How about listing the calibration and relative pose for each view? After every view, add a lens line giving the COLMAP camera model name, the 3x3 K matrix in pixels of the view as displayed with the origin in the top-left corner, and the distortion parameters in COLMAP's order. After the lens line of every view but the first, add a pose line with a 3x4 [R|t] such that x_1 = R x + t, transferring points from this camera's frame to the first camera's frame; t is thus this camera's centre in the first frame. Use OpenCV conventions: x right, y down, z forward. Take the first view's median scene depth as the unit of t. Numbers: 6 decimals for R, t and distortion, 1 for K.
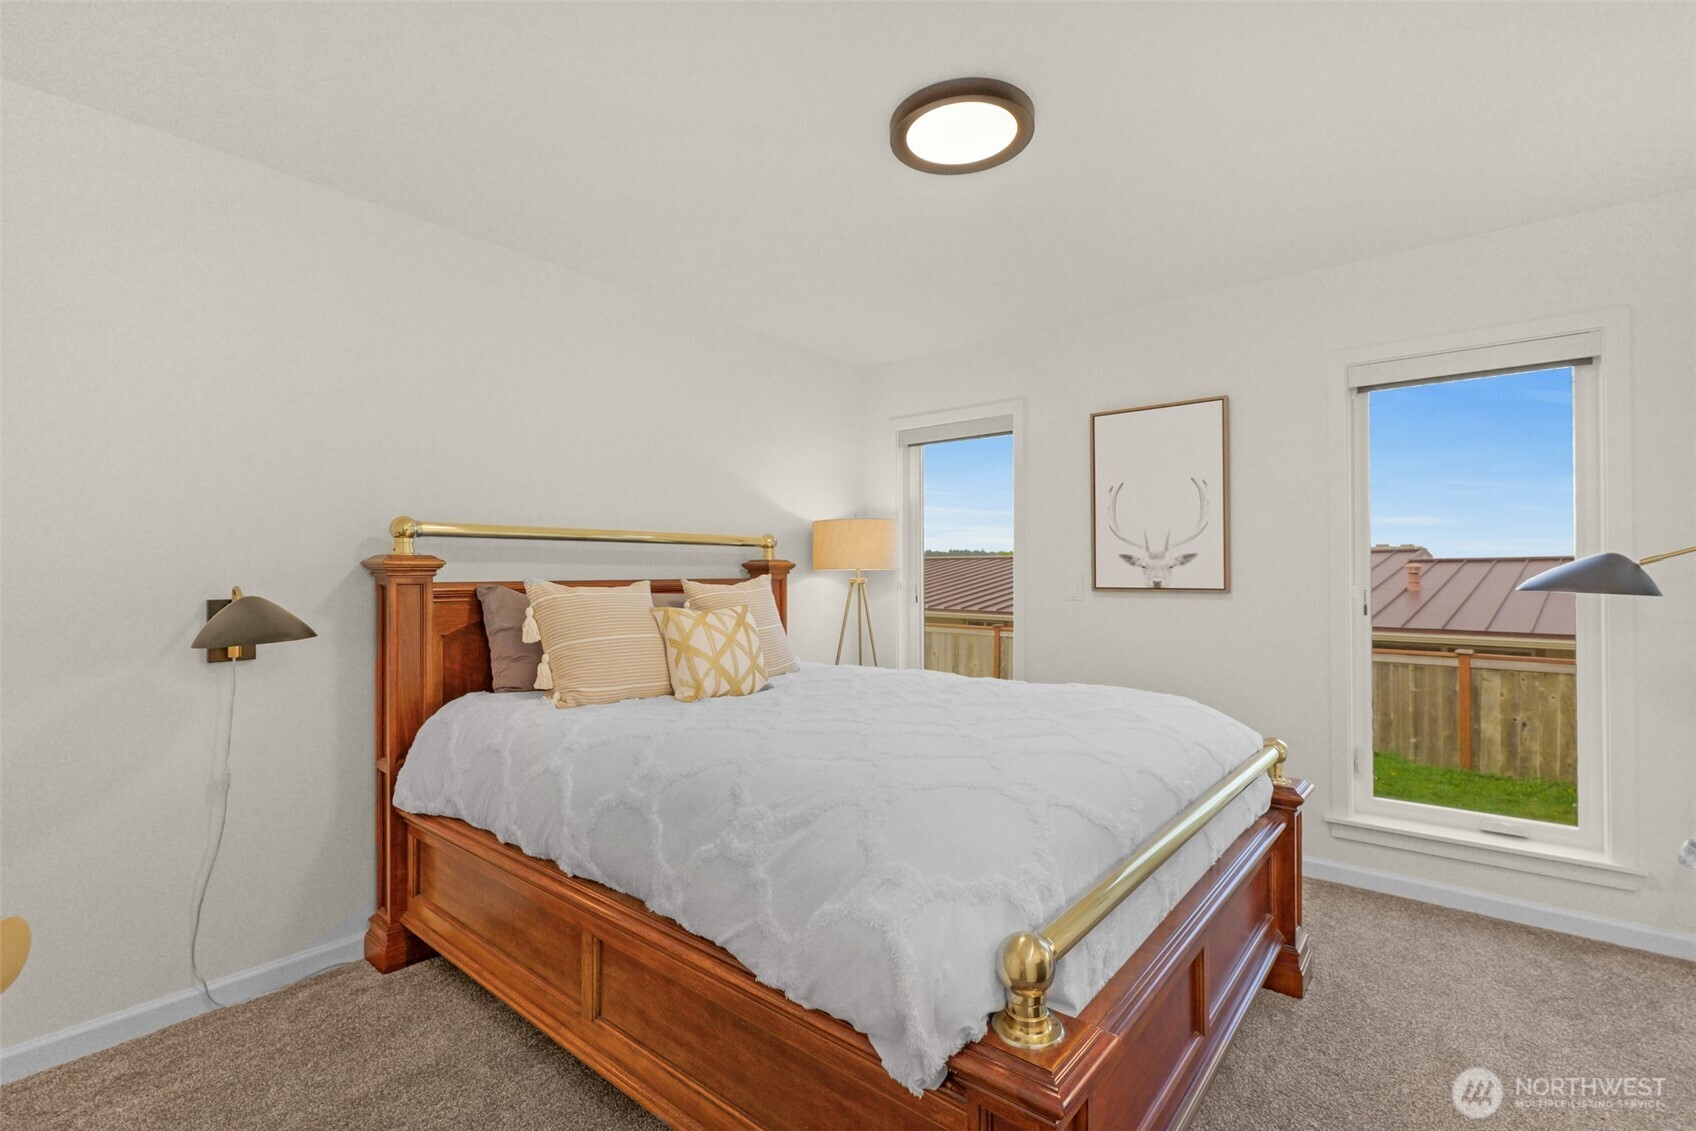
lens RADIAL K [[766.5, 0, 847.4], [0, 766.5, 566.1], [0, 0, 1]] dist [0.001240, 0.000037]
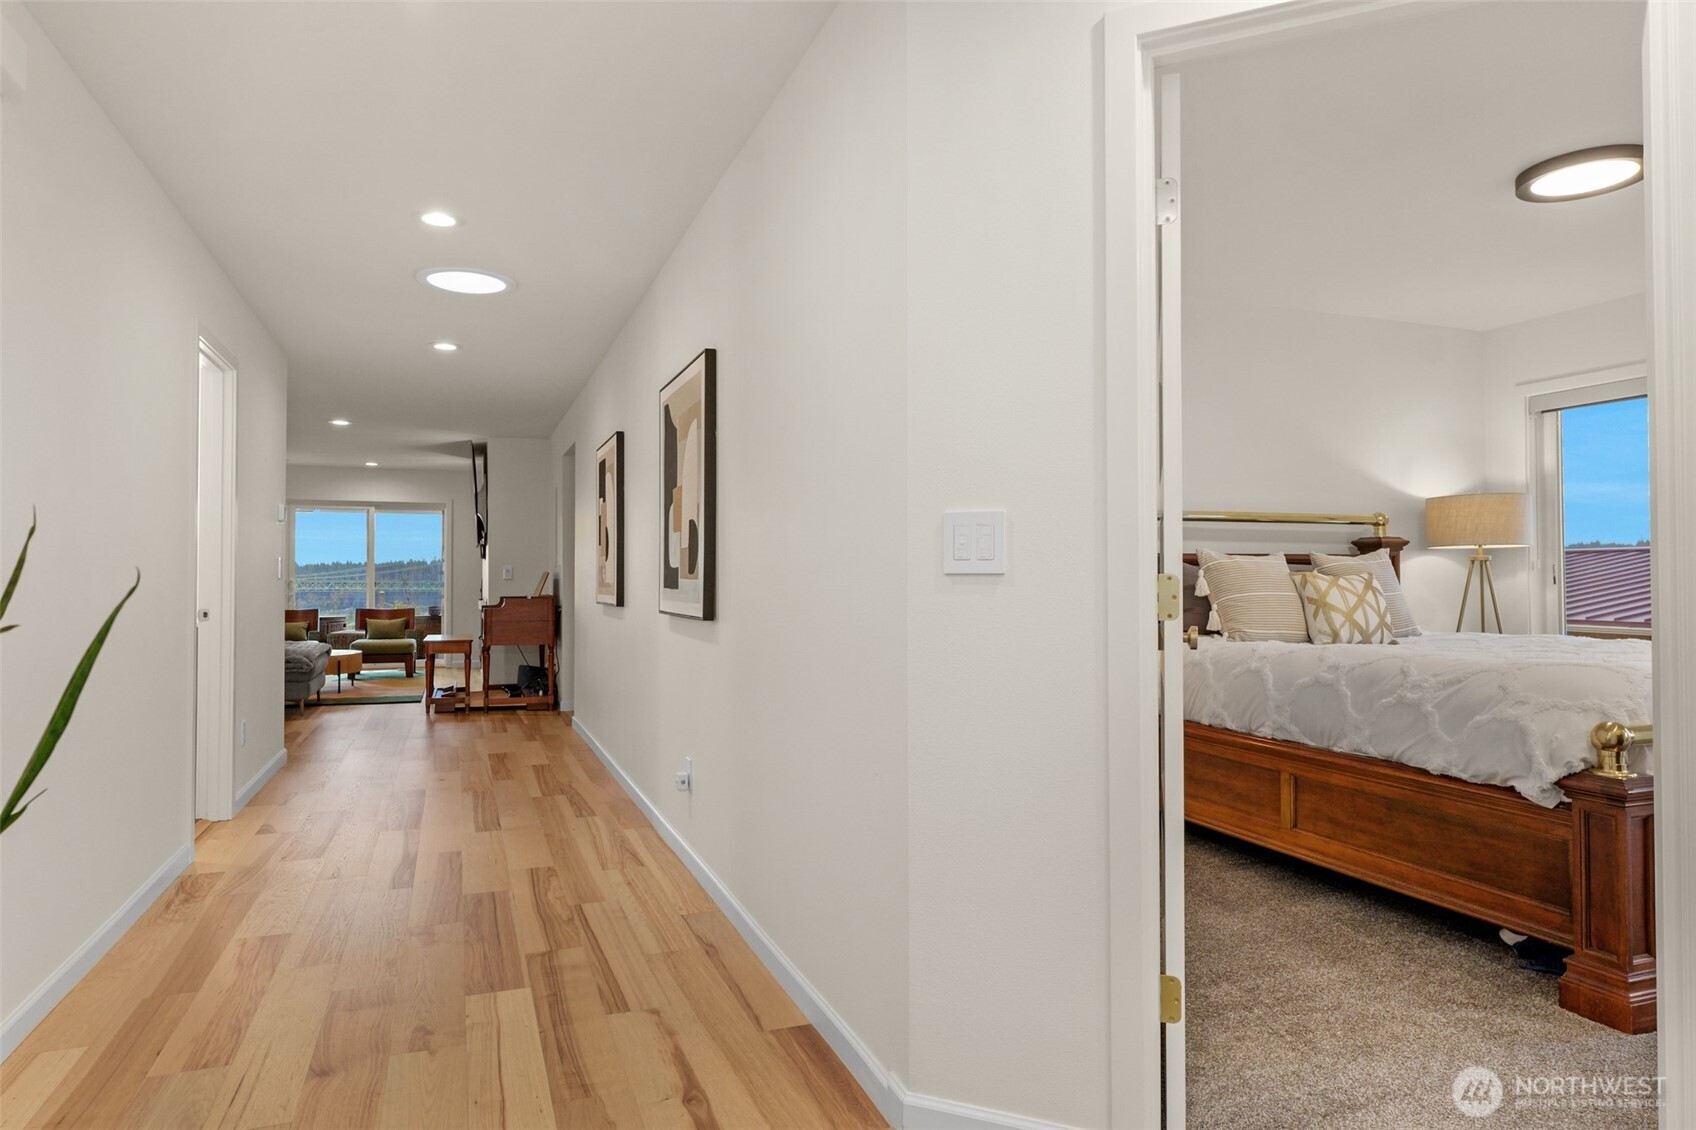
lens RADIAL K [[1039.0, 0, 846.3], [0, 1039.0, 559.2], [0, 0, 1]] dist [0.002876, 0.001592]
pose [[0.868570, -0.008973, -0.495485, -0.046526], [0.004210, 0.999934, -0.010729, 0.048463], [0.495548, 0.007233, 0.868550, -0.832503]]
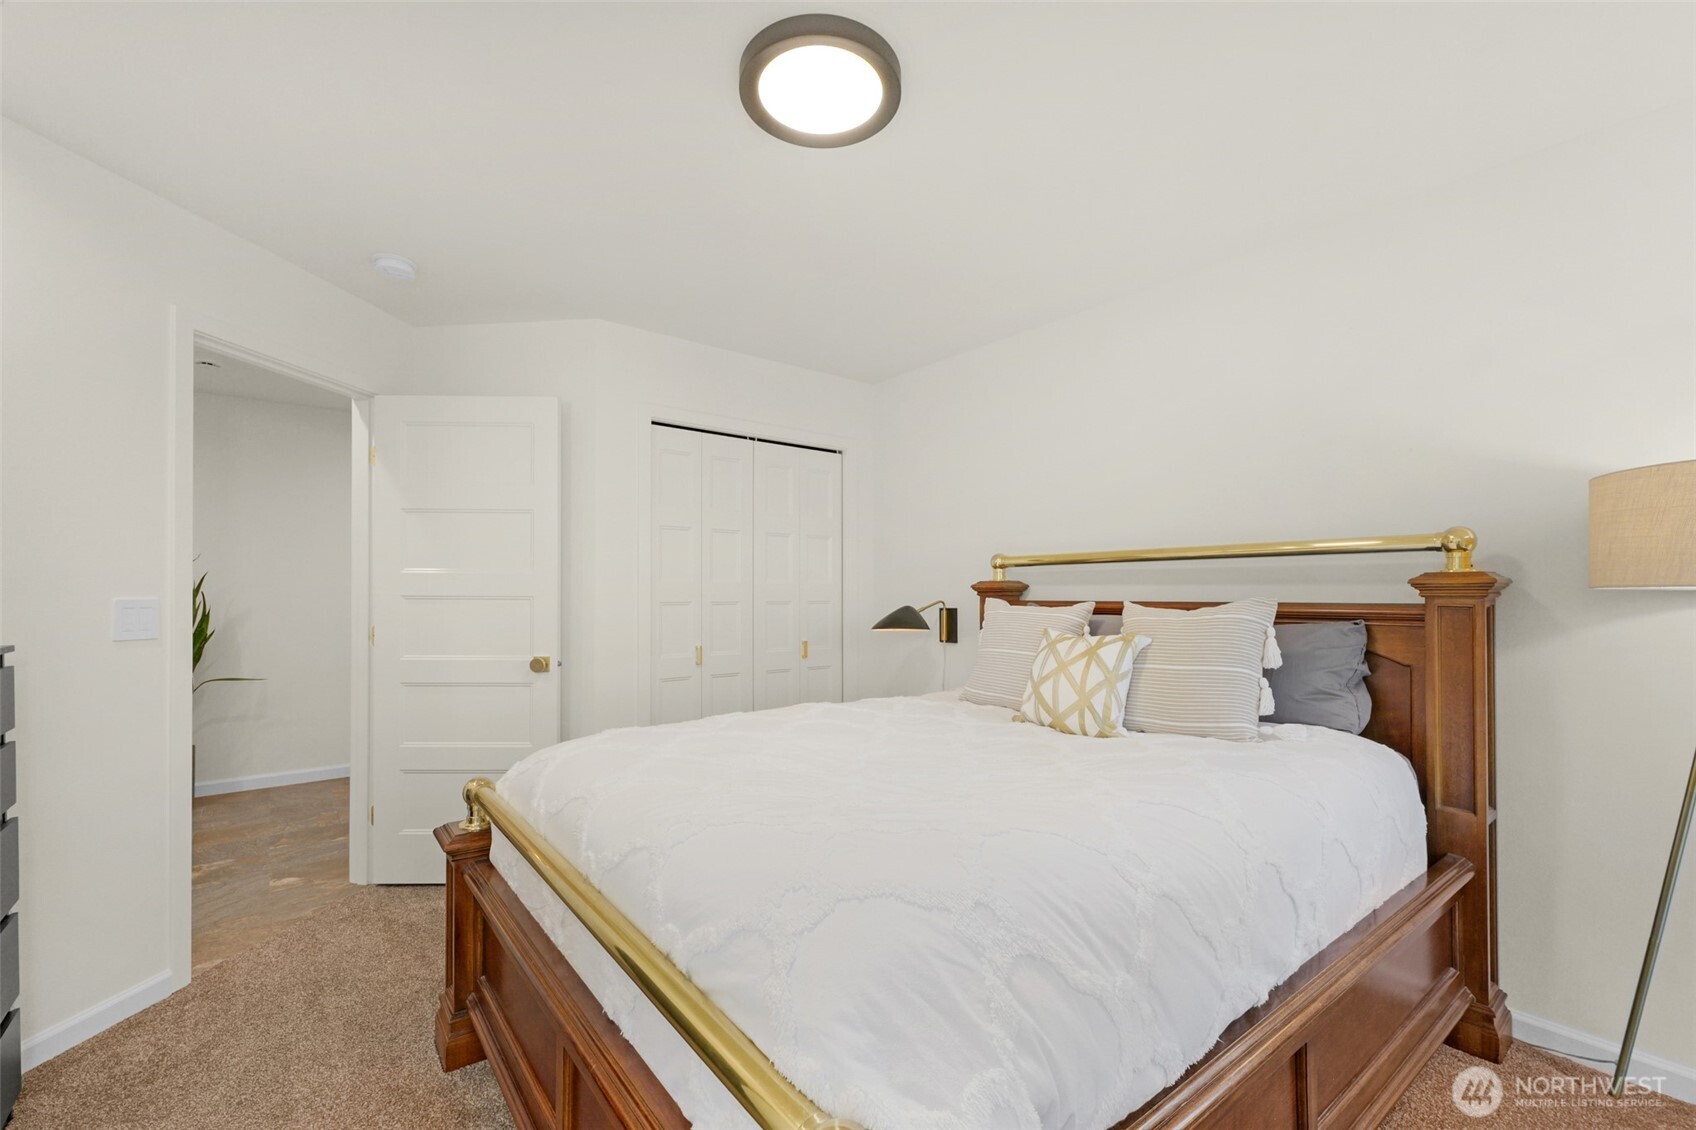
lens RADIAL K [[704.9, 0, 845.2], [0, 704.9, 577.4], [0, 0, 1]] dist [0.002328, -0.000772]
pose [[-0.212166, -0.021470, -0.976998, 0.729854], [0.007481, 0.999694, -0.023593, 0.007320], [0.977205, -0.012315, -0.211940, 0.950871]]
